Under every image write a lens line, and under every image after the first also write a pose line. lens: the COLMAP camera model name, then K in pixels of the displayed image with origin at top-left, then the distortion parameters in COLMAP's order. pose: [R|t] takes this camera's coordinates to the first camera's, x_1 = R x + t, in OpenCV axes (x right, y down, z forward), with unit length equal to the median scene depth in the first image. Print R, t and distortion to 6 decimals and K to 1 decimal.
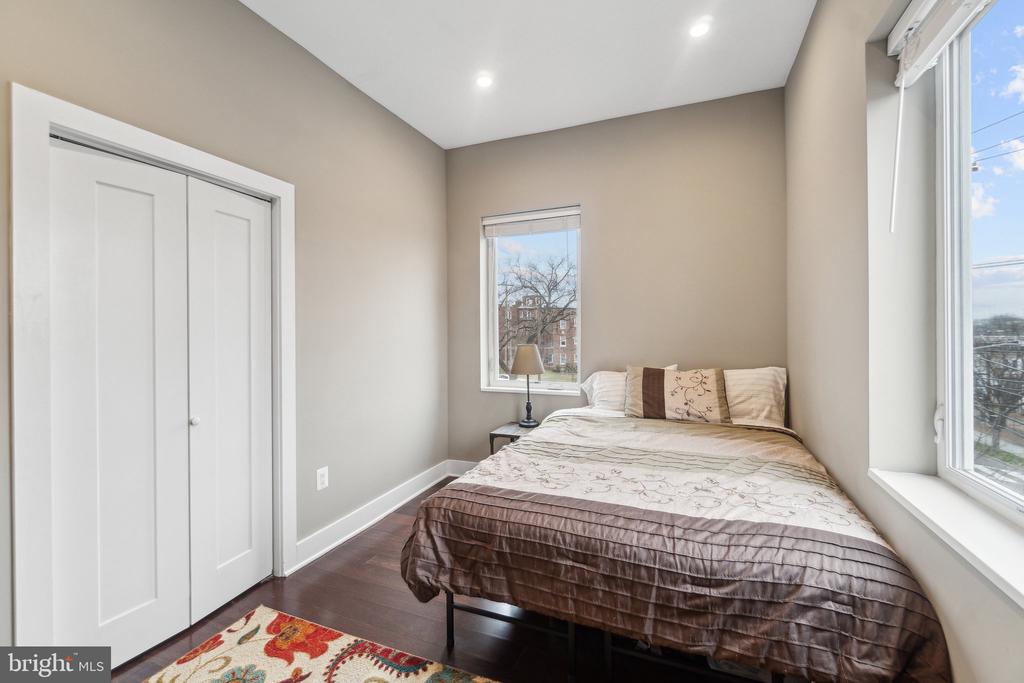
lens RADIAL K [[446.0, 0, 508.4], [0, 446.0, 336.0], [0, 0, 1]] dist [-0.001127, 0.000393]
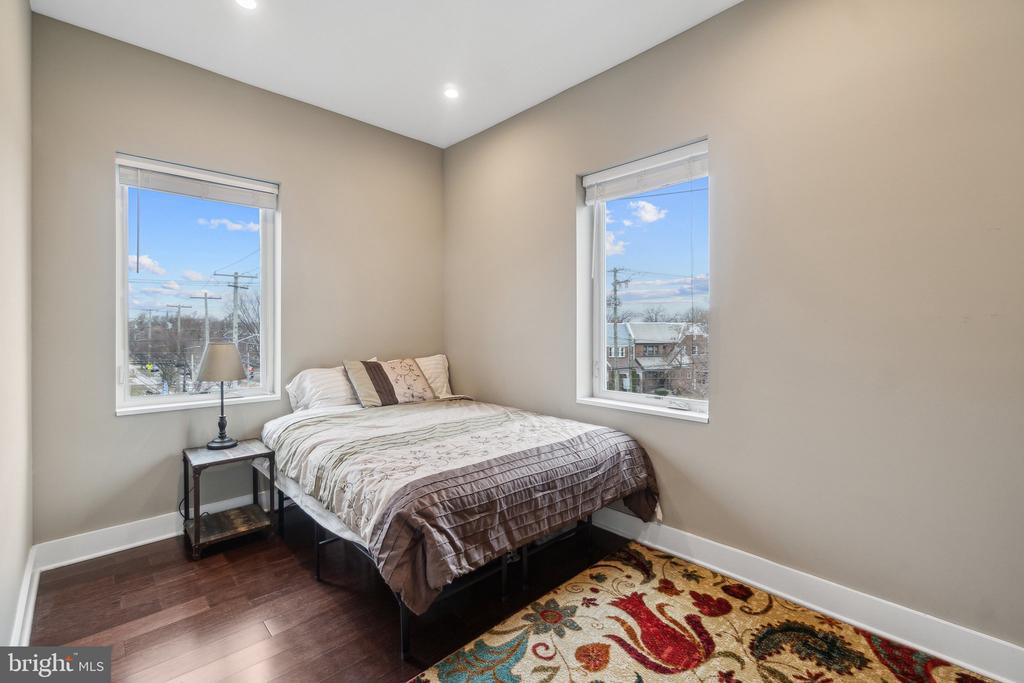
lens RADIAL K [[446.0, 0, 508.4], [0, 446.0, 336.0], [0, 0, 1]] dist [-0.001127, 0.000393]
pose [[0.405116, -0.006780, 0.914240, -0.968413], [0.010446, 0.999942, 0.002786, 0.019292], [-0.914206, 0.008421, 0.405163, 0.454585]]
